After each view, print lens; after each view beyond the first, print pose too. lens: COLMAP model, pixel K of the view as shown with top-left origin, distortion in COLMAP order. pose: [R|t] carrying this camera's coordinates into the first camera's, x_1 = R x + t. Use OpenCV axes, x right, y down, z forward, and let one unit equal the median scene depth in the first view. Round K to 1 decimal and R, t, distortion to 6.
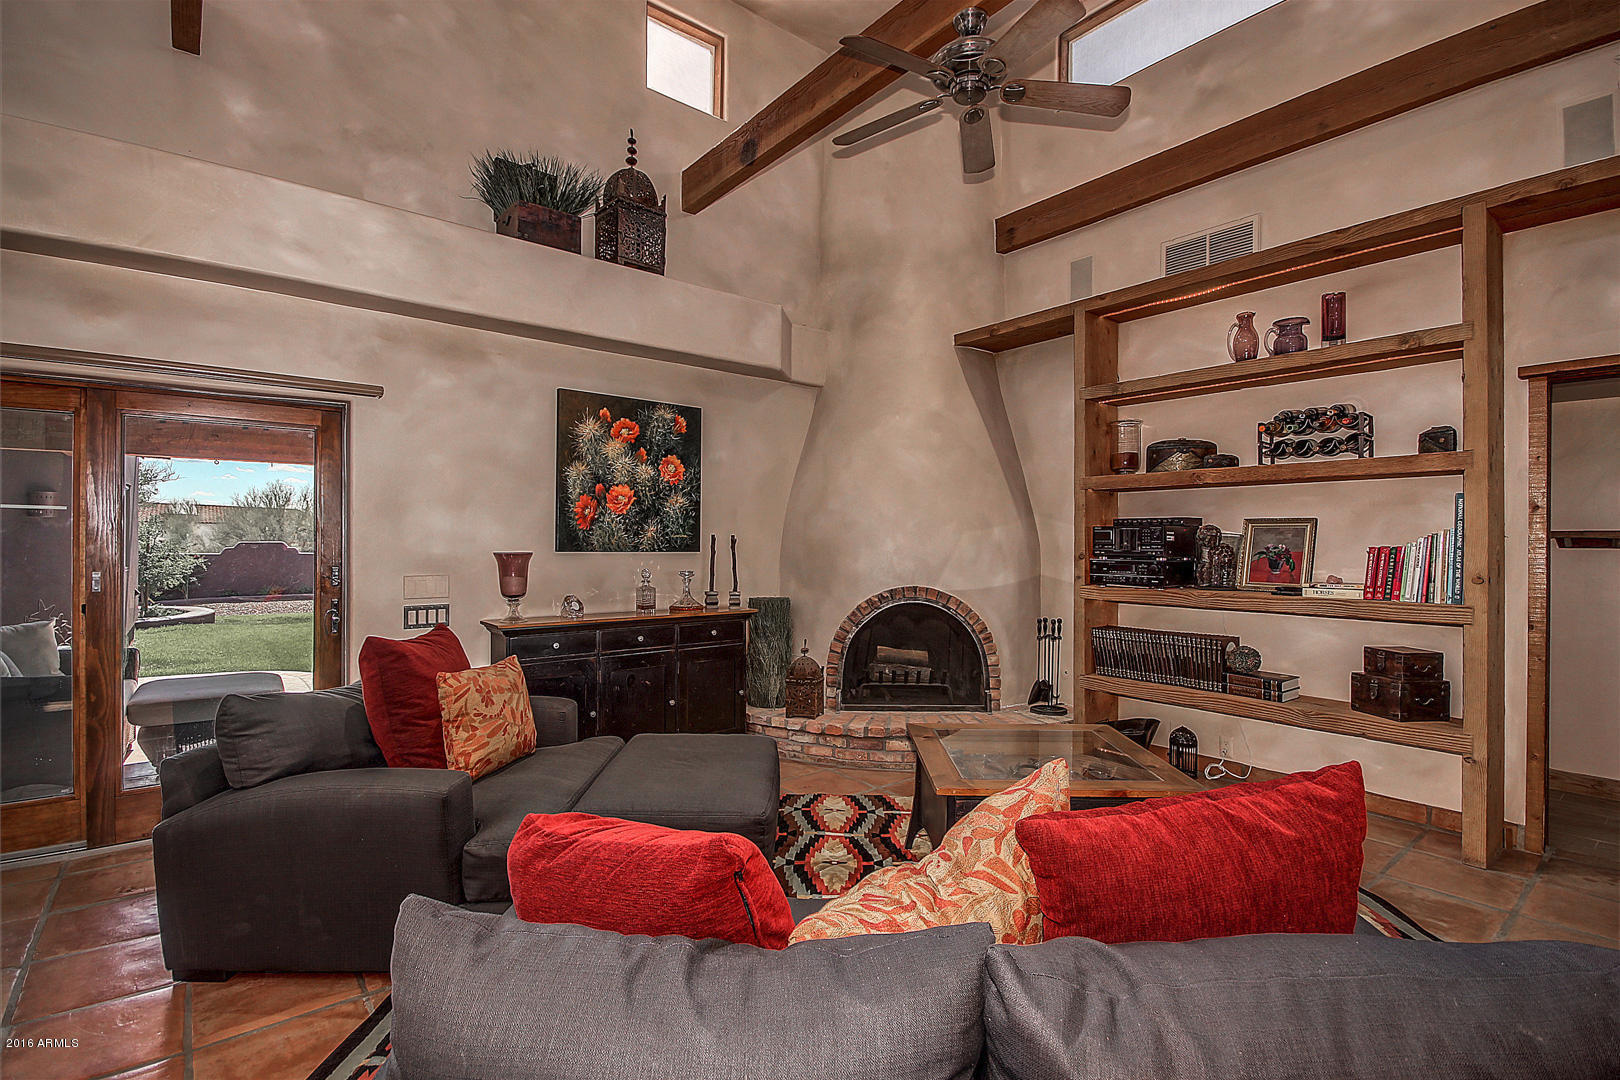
lens RADIAL K [[750.6, 0, 809.0], [0, 750.6, 545.6], [0, 0, 1]] dist [-0.005837, -0.002885]
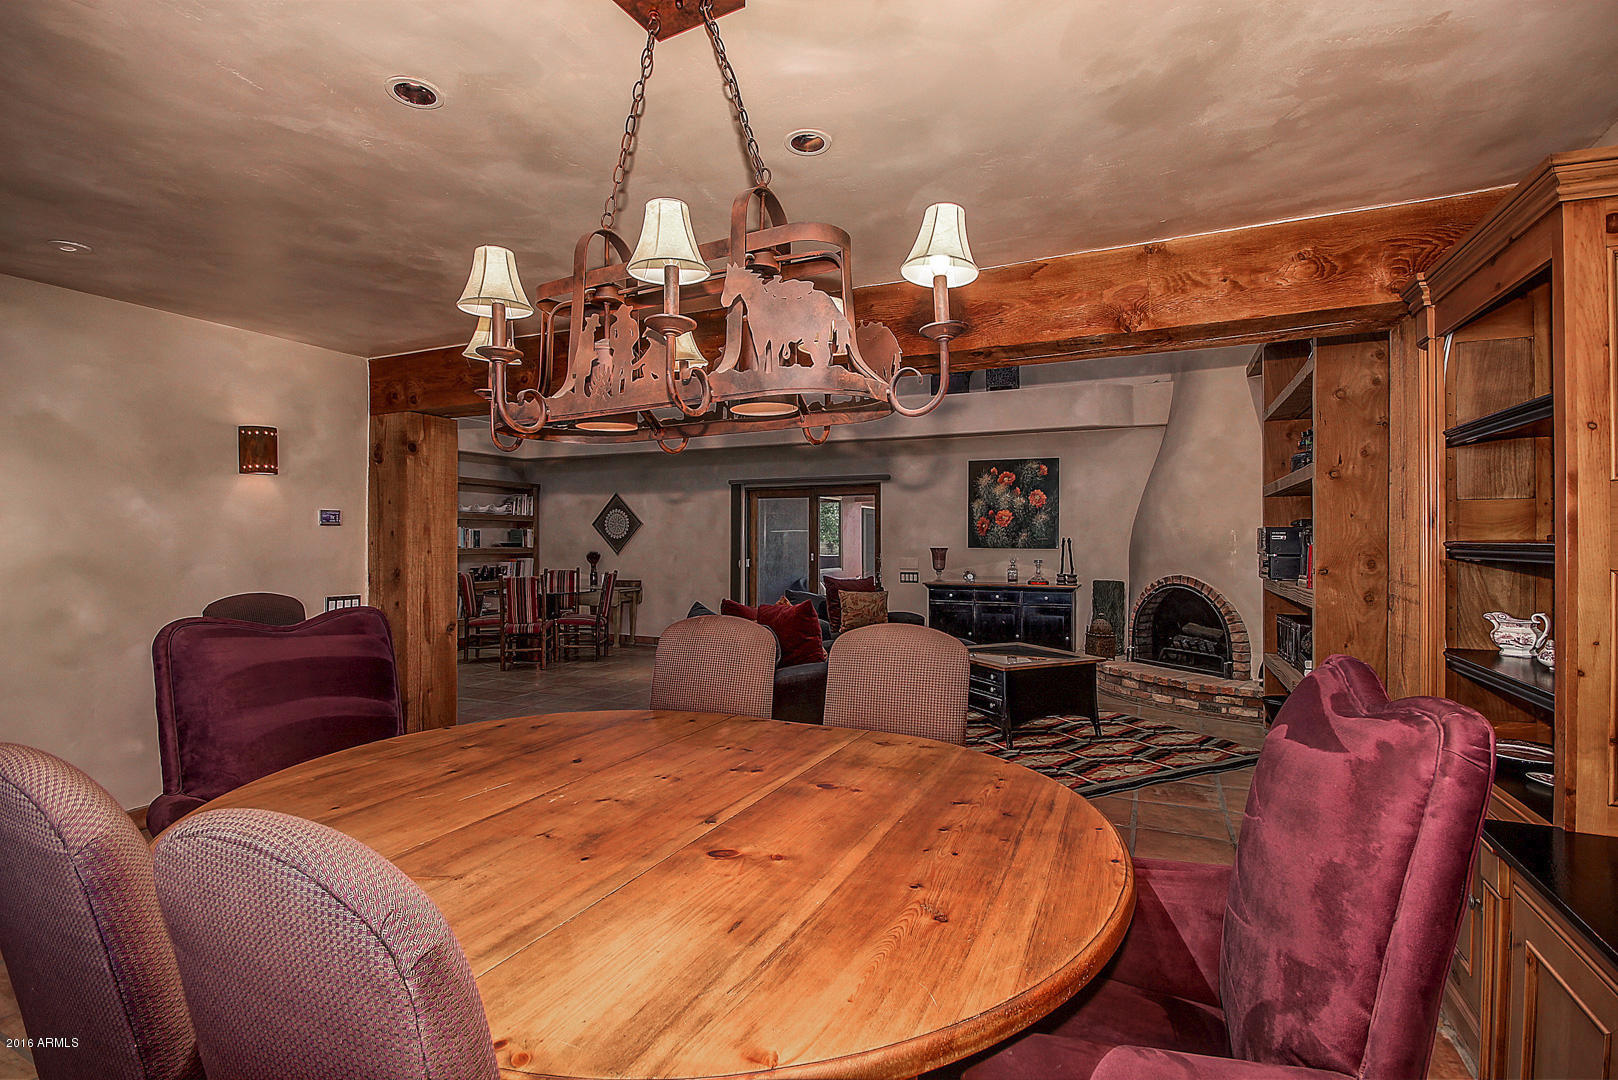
lens RADIAL K [[749.6, 0, 806.8], [0, 749.6, 540.1], [0, 0, 1]] dist [-0.005837, -0.002885]
pose [[0.439497, -0.004939, -0.898230, 1.136897], [-0.001795, 0.999978, -0.006377, 0.001684], [0.898242, 0.004415, 0.439479, -0.186804]]
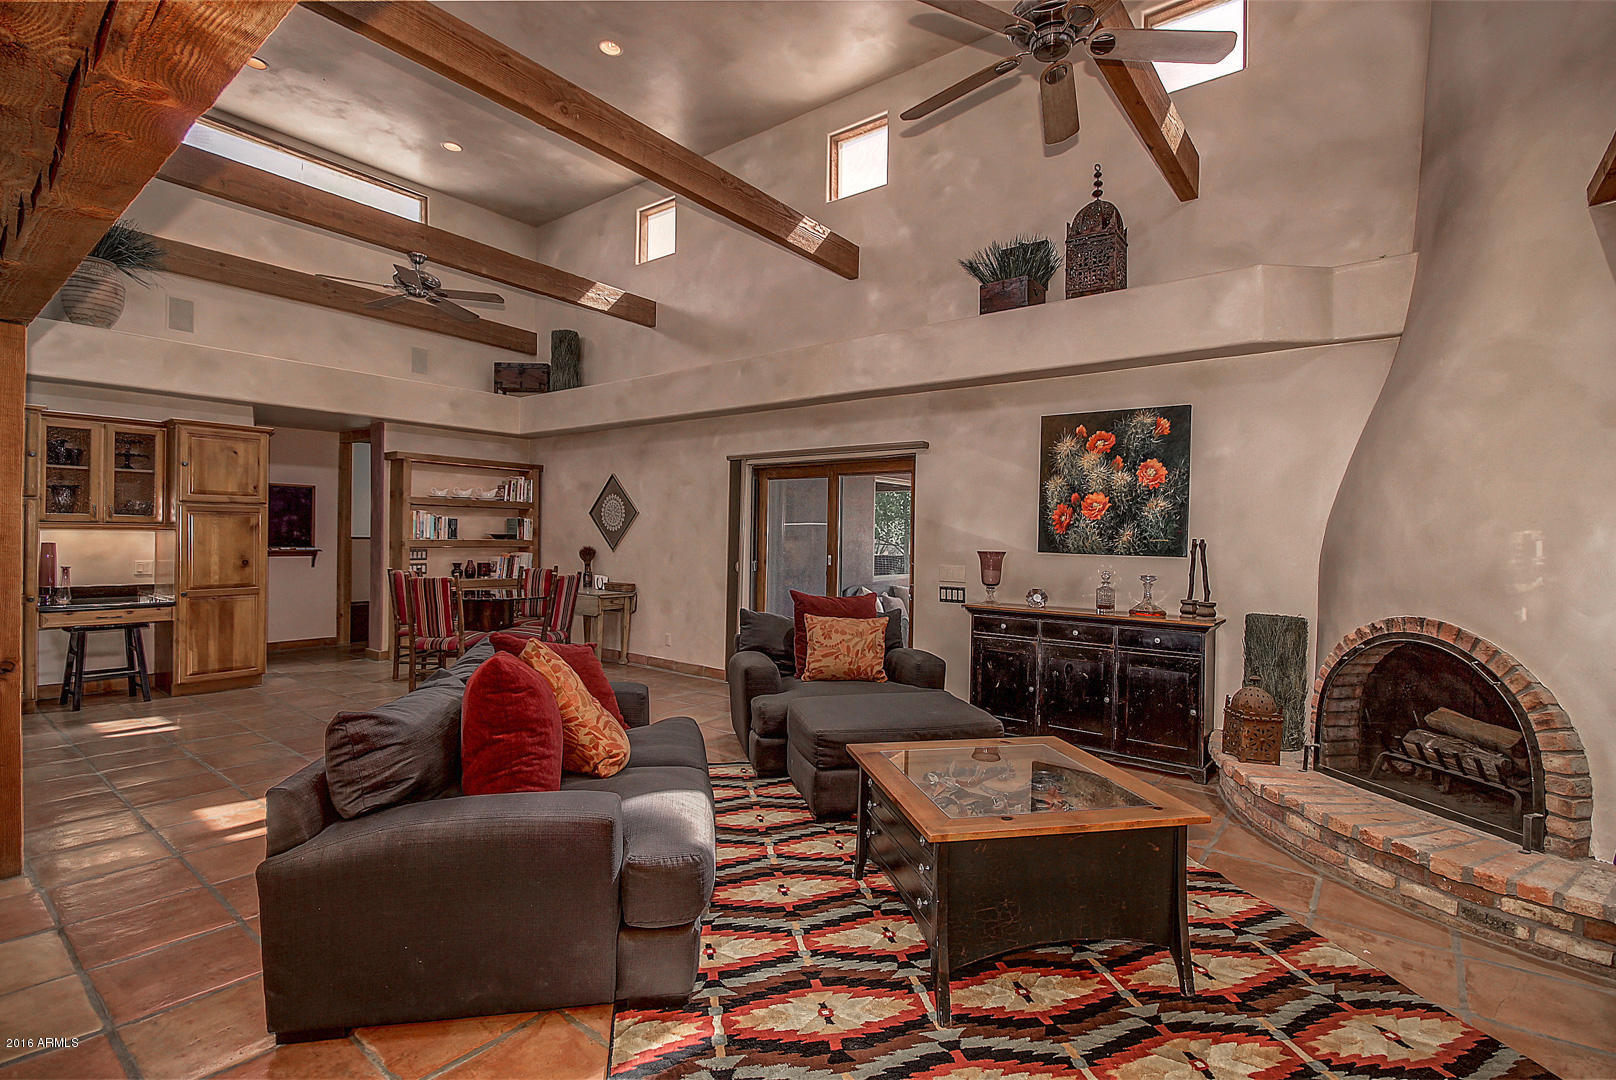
lens RADIAL K [[748.7, 0, 801.4], [0, 748.7, 541.1], [0, 0, 1]] dist [-0.005837, -0.002885]
pose [[0.214863, 0.005258, -0.976630, 0.728699], [-0.021678, 0.999765, 0.000614, -0.002188], [0.976404, 0.021039, 0.214926, 0.356091]]
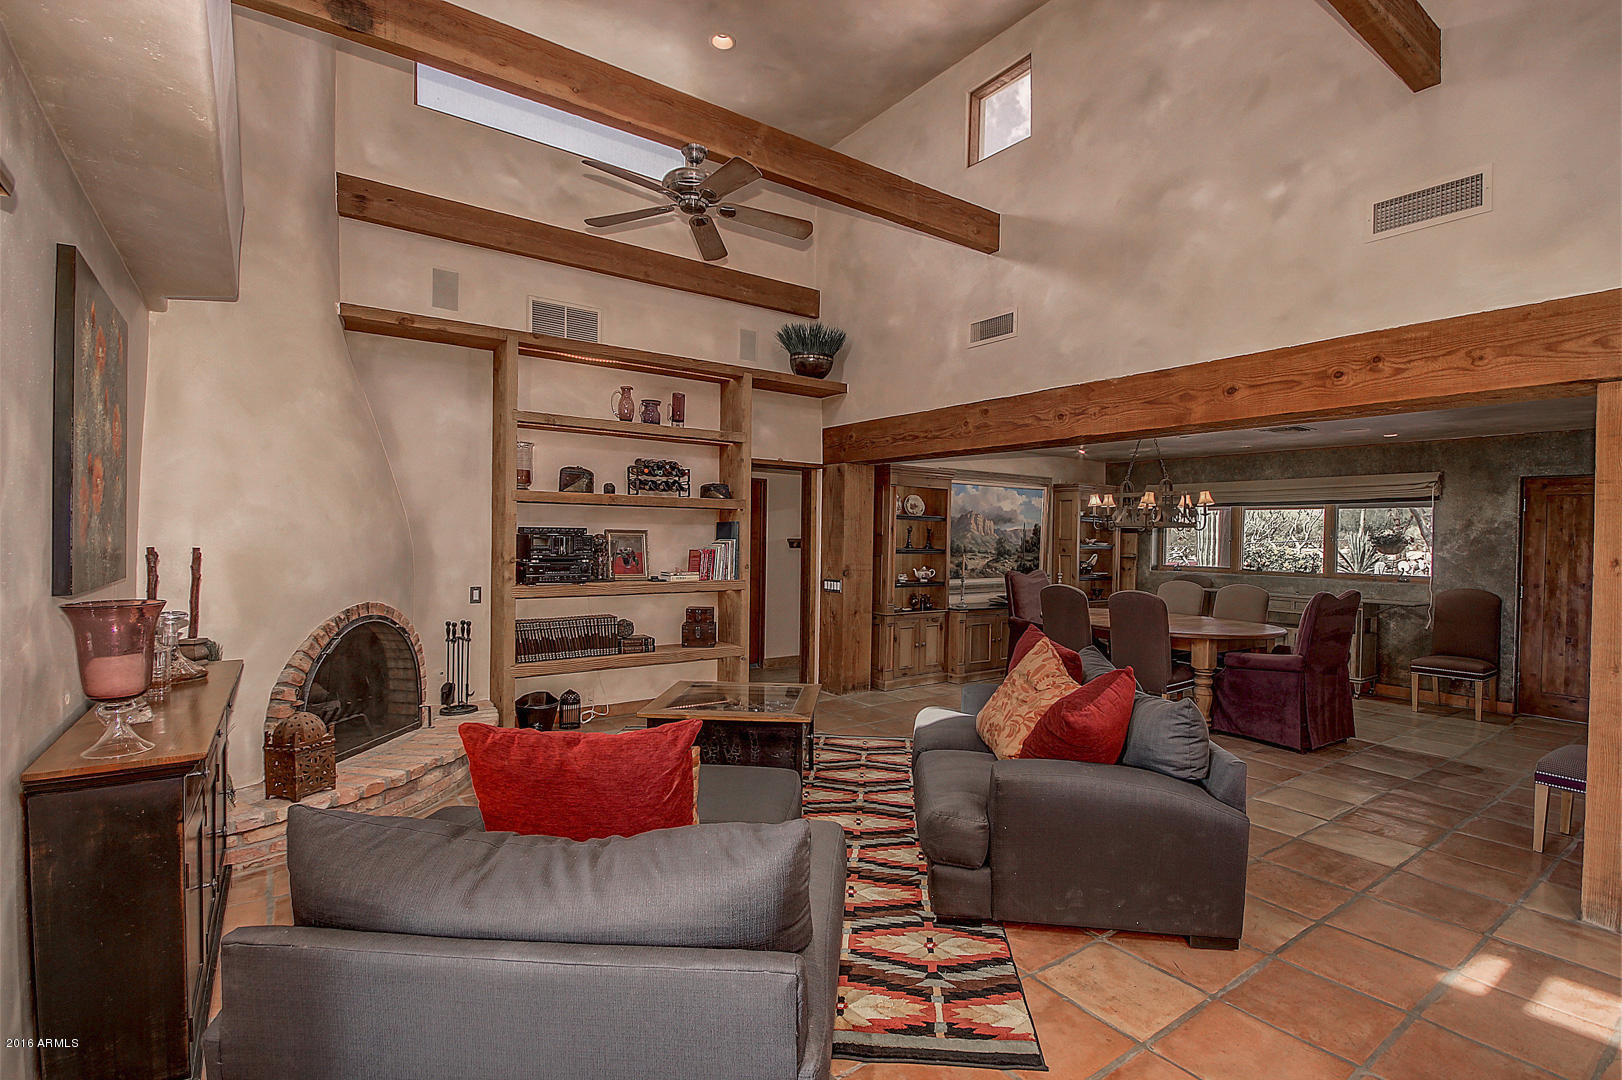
lens RADIAL K [[751.5, 0, 806.6], [0, 751.5, 542.0], [0, 0, 1]] dist [-0.005837, -0.002885]
pose [[0.056644, -0.015736, 0.998270, -0.736114], [-0.010787, 0.999808, 0.016373, -0.036493], [-0.998336, -0.011696, 0.056463, 0.506262]]
